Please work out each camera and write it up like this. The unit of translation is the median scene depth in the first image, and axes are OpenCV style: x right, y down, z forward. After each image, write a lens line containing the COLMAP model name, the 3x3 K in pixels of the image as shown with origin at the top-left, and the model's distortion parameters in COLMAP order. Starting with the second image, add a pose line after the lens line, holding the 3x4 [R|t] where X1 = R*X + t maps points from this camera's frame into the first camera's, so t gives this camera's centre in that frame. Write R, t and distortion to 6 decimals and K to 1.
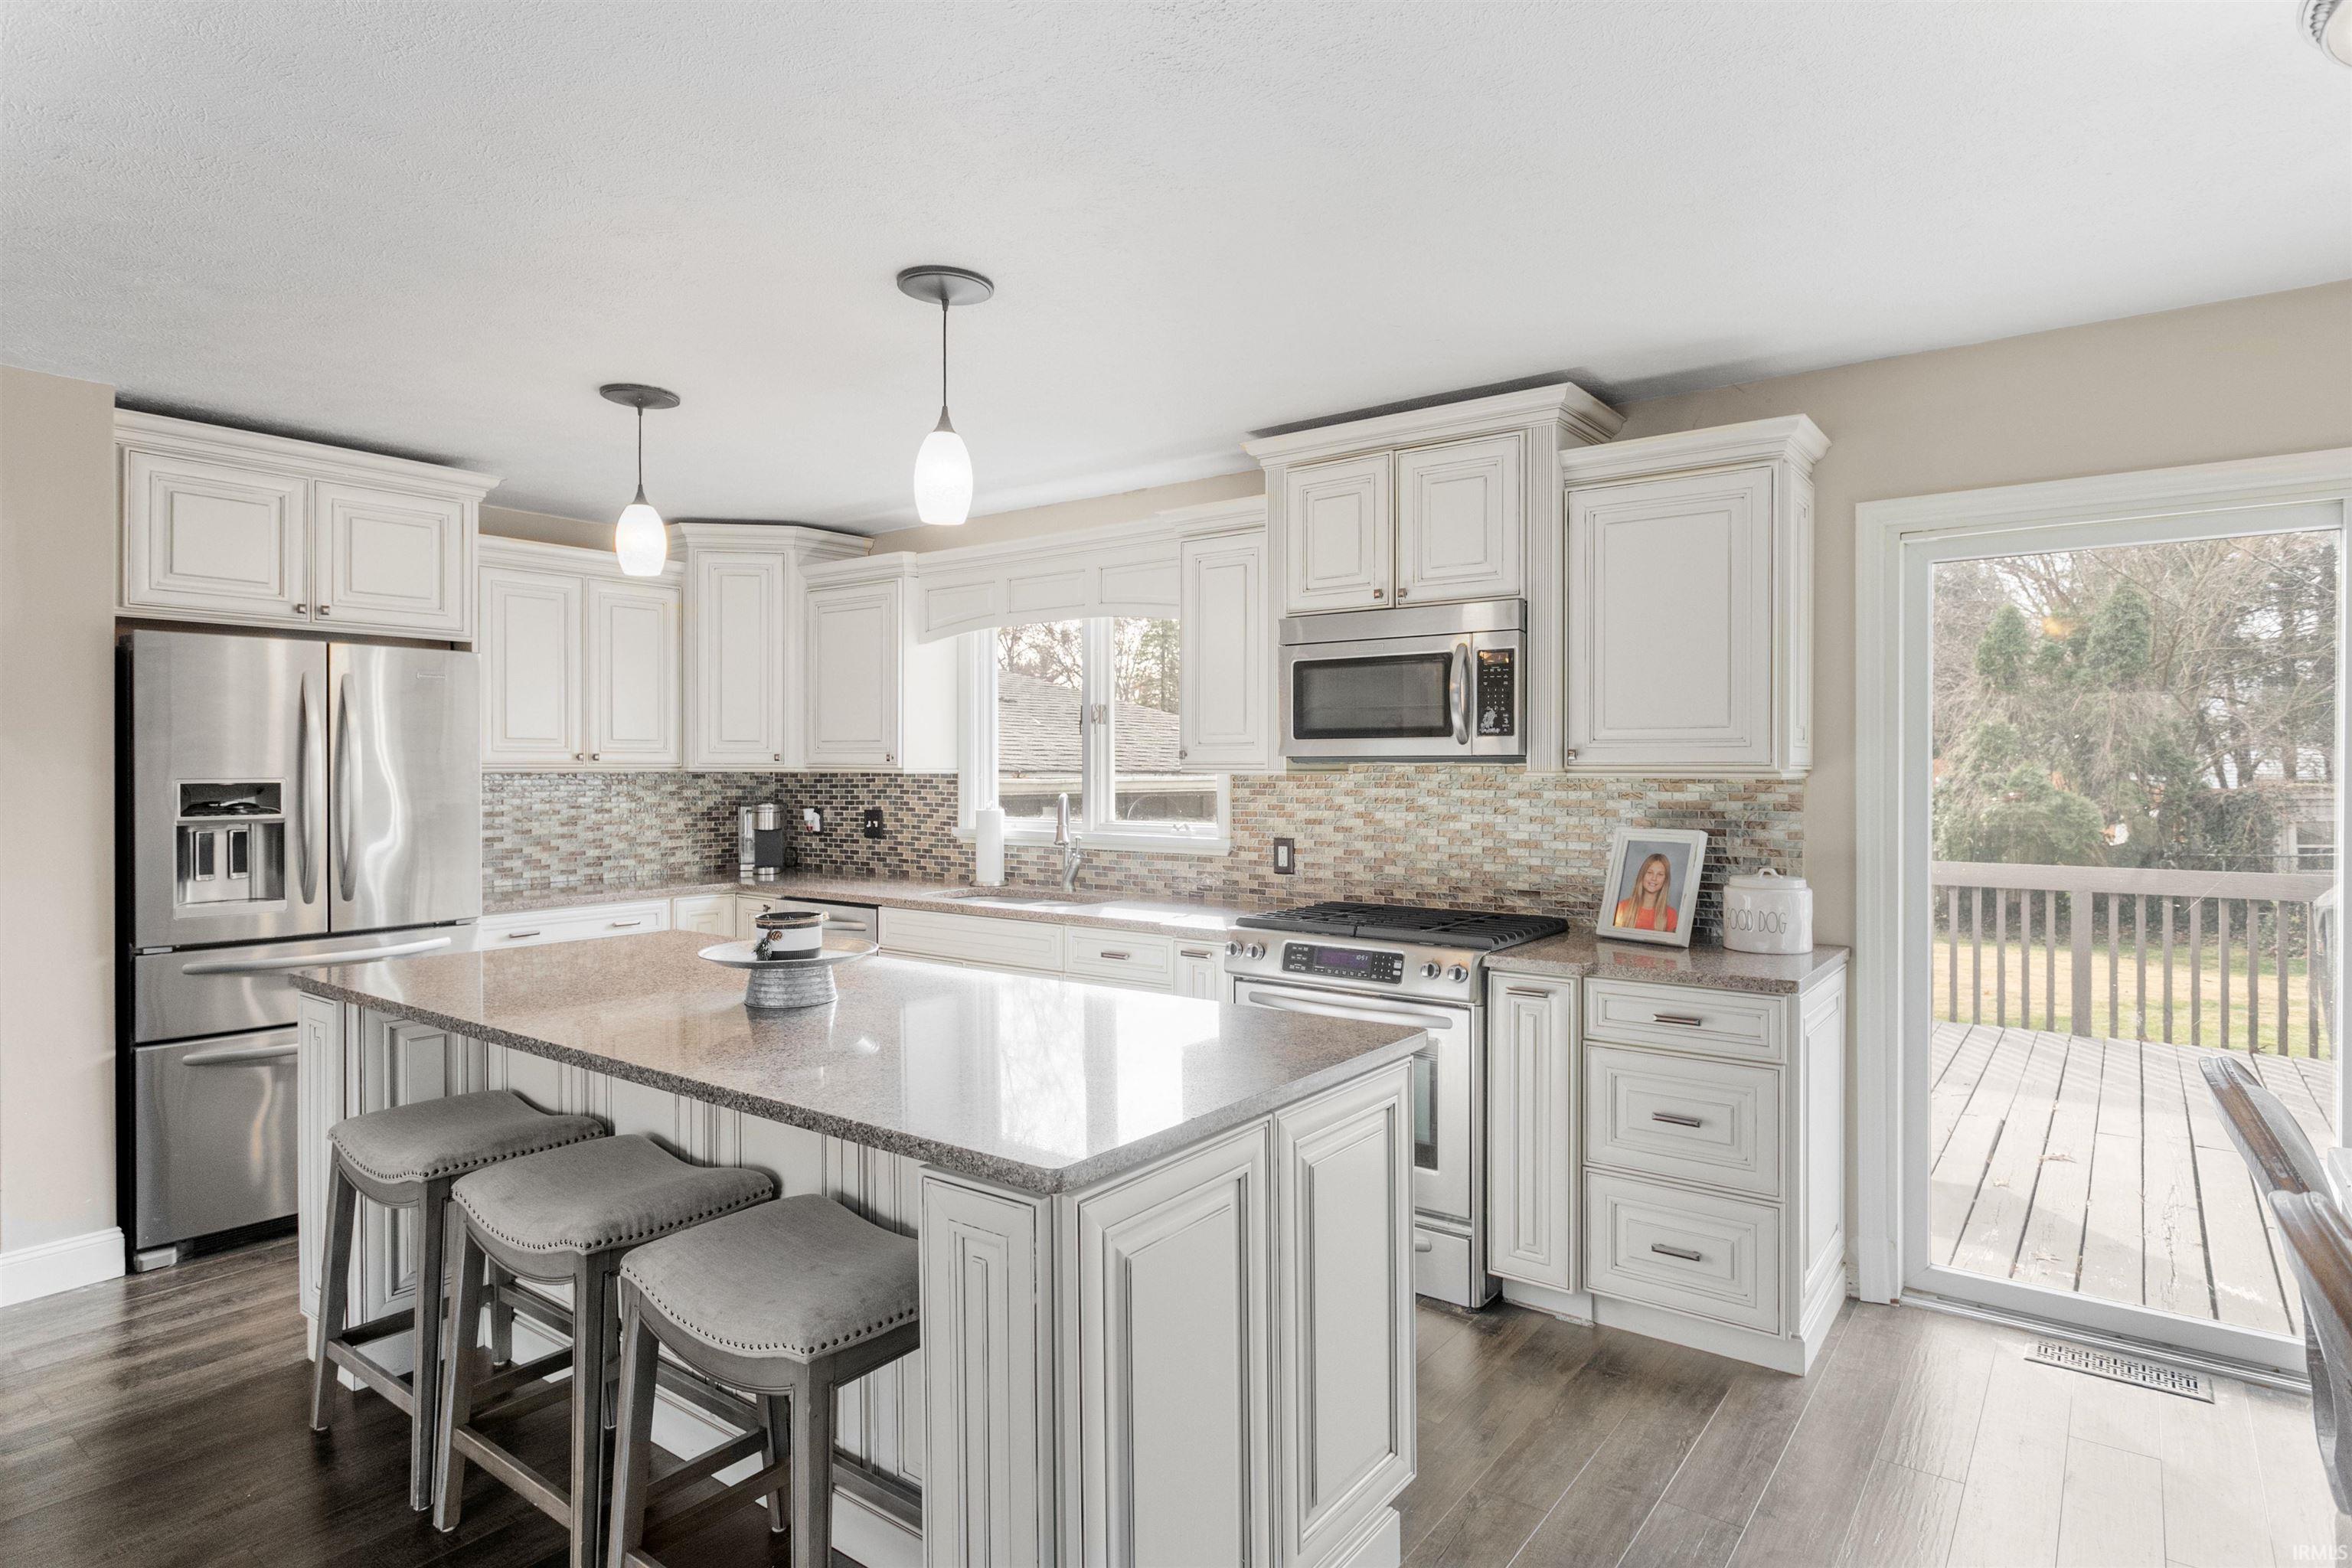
lens RADIAL K [[1273.9, 0, 1158.4], [0, 1273.9, 774.6], [0, 0, 1]] dist [0.003270, 0.003969]
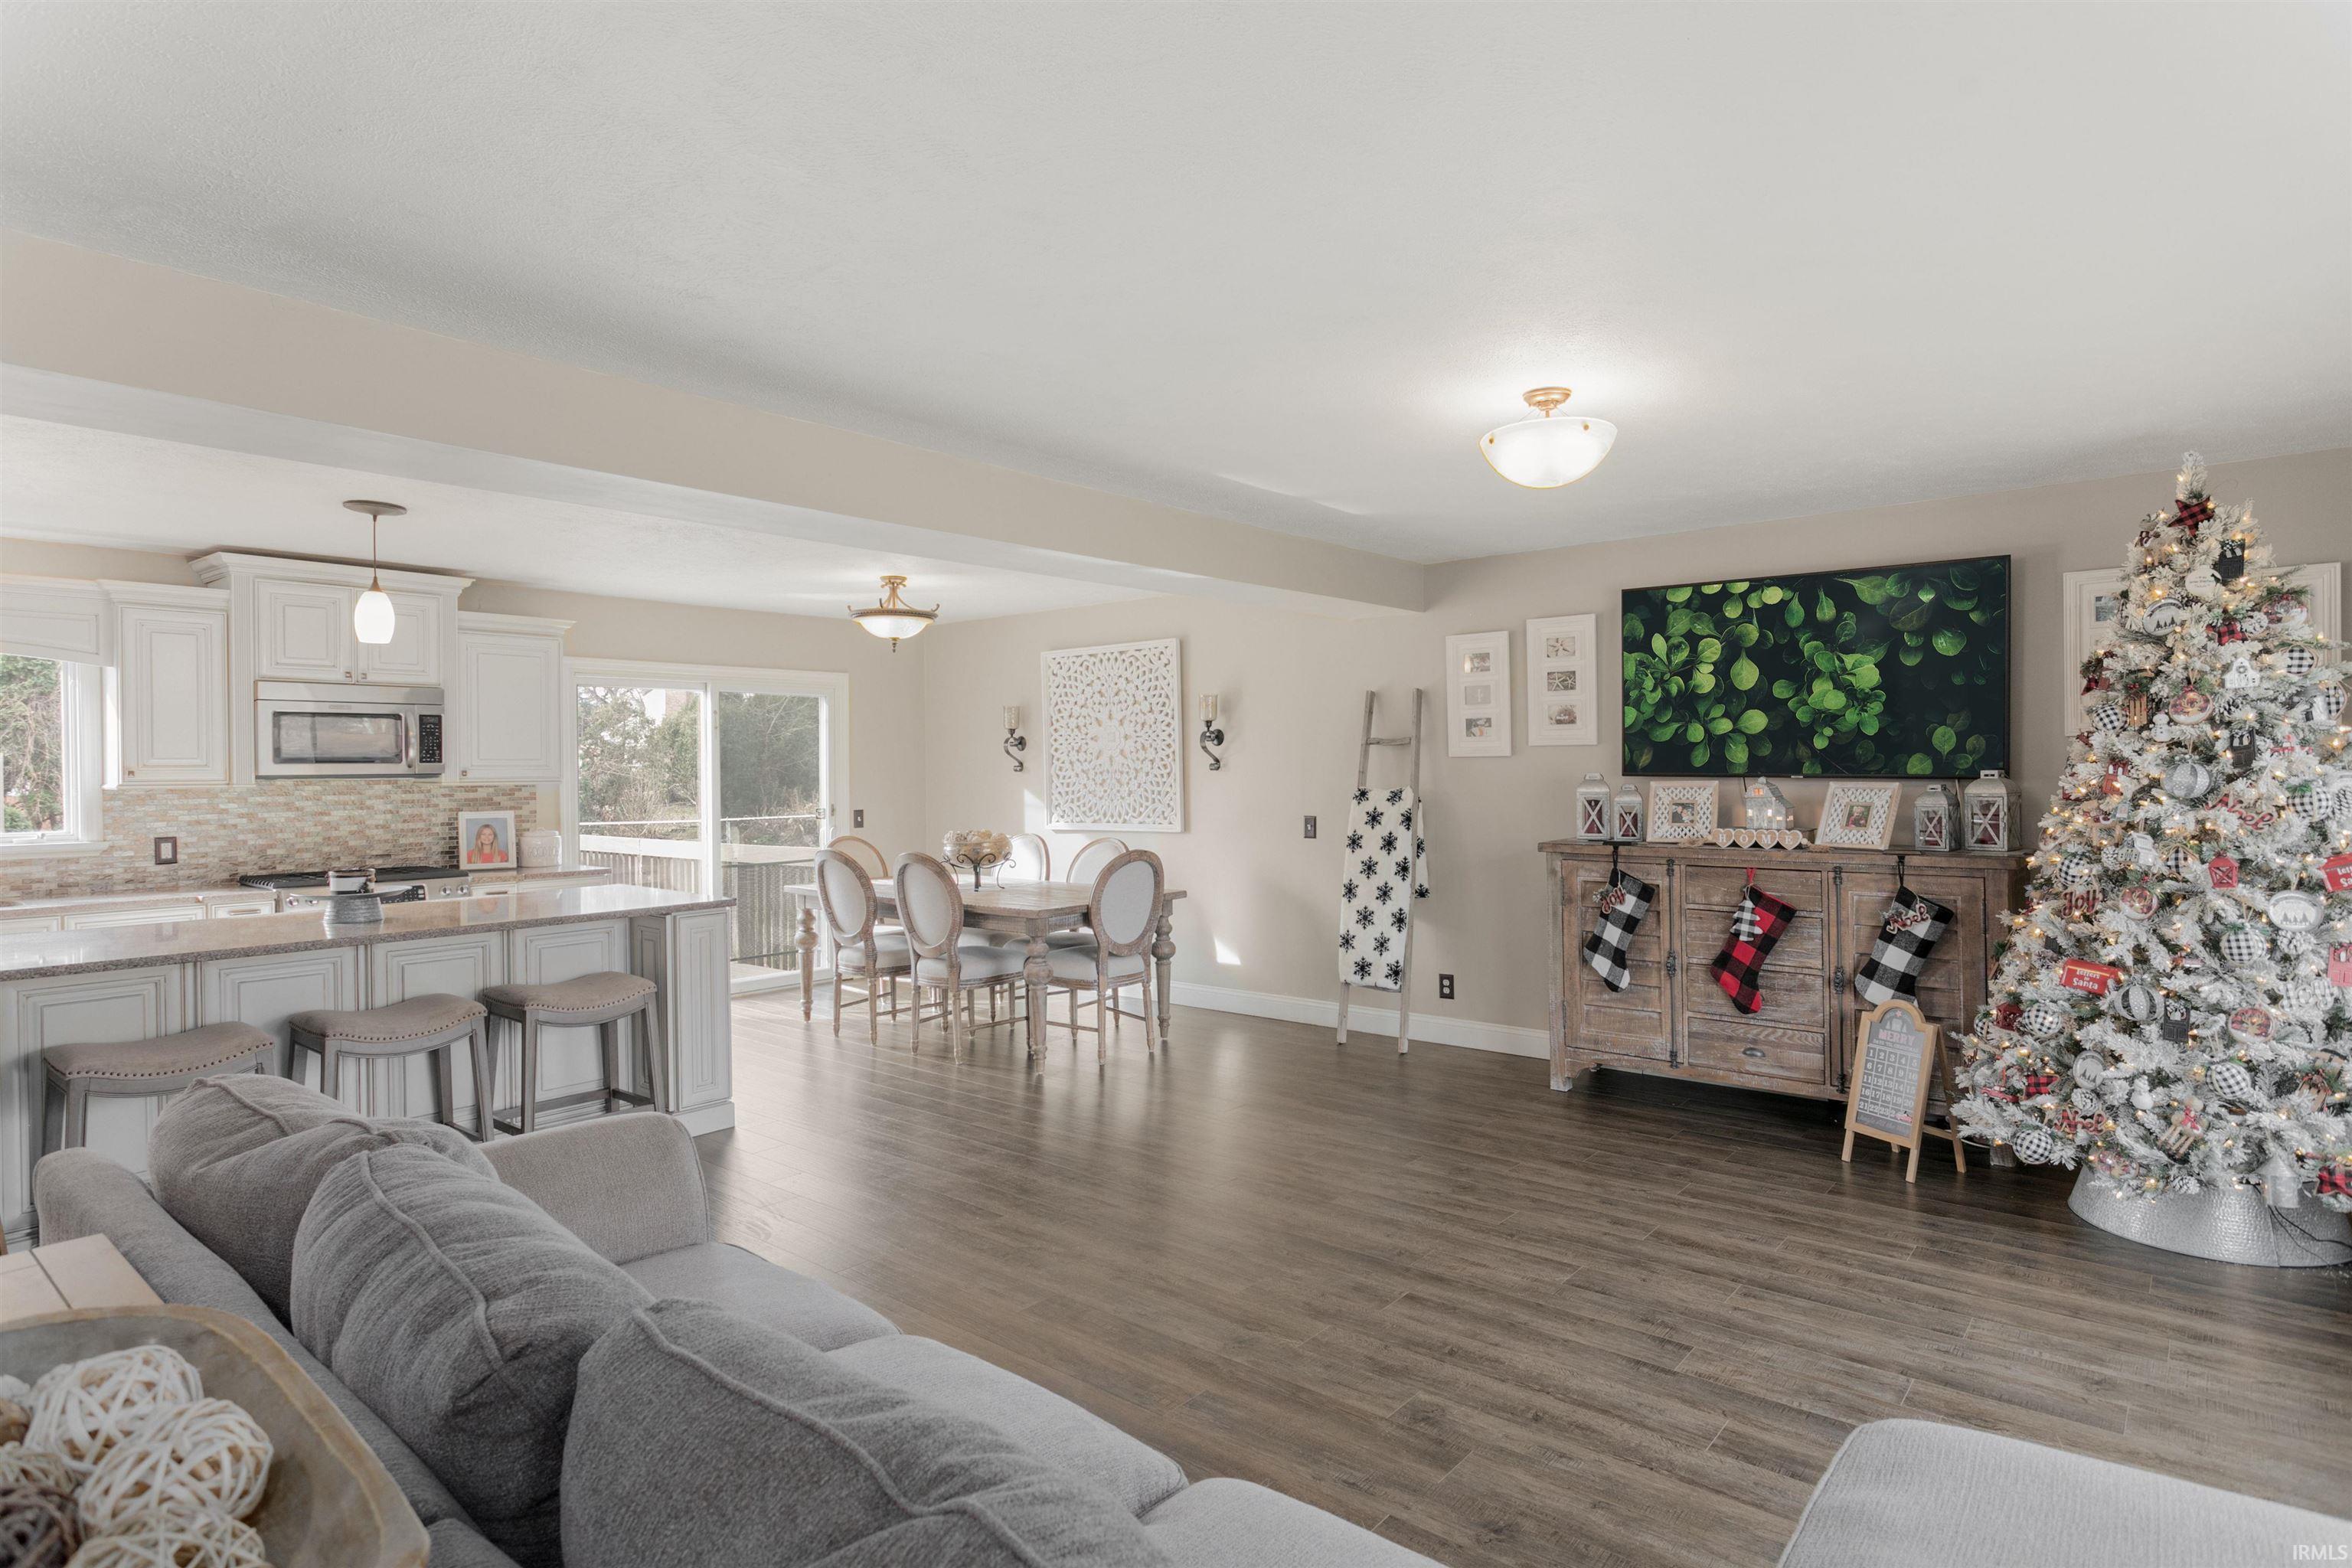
lens RADIAL K [[1273.9, 0, 1164.0], [0, 1273.9, 772.9], [0, 0, 1]] dist [0.003270, 0.003969]
pose [[0.054621, -0.004038, 0.998499, -1.009487], [0.014303, 0.999892, 0.003262, -0.005119], [-0.998405, 0.014103, 0.054673, -0.089655]]
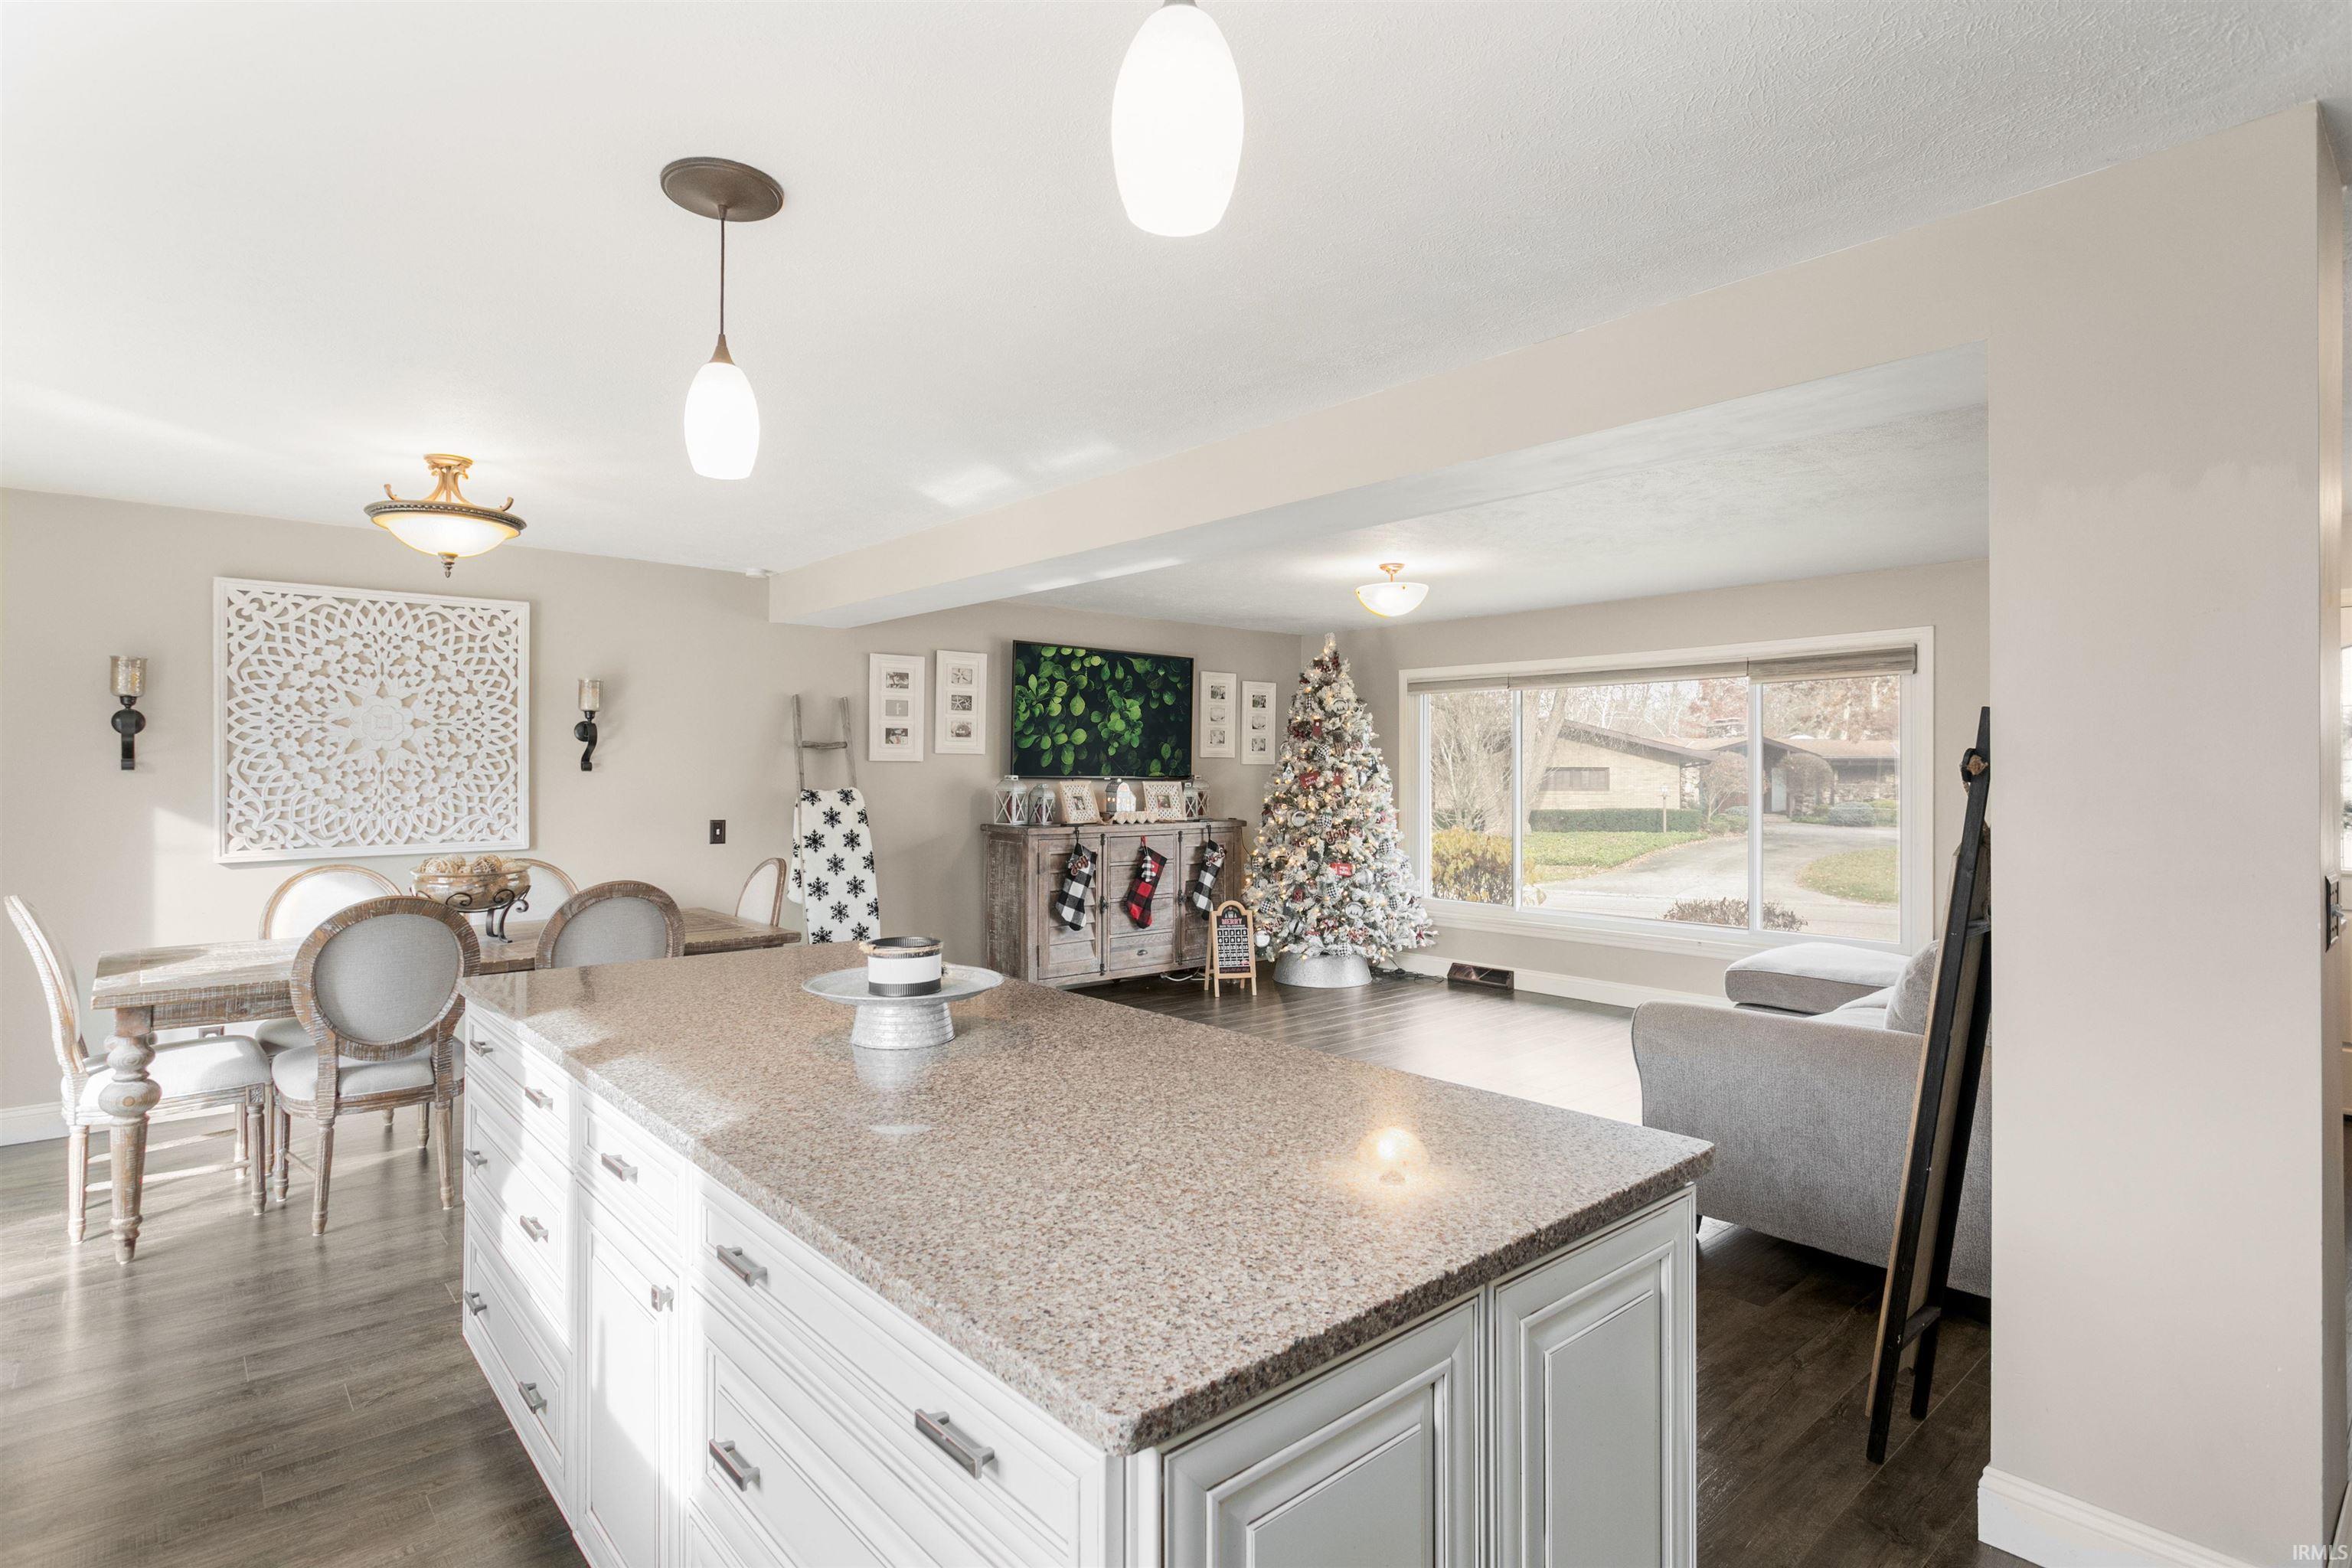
lens RADIAL K [[1240.7, 0, 1179.1], [0, 1240.7, 769.7], [0, 0, 1]] dist [-0.016508, 0.000979]
pose [[-0.985553, -0.000563, 0.169366, -0.291588], [-0.000029, 0.999995, 0.003156, -0.007124], [-0.169367, 0.003106, -0.985548, 1.012825]]
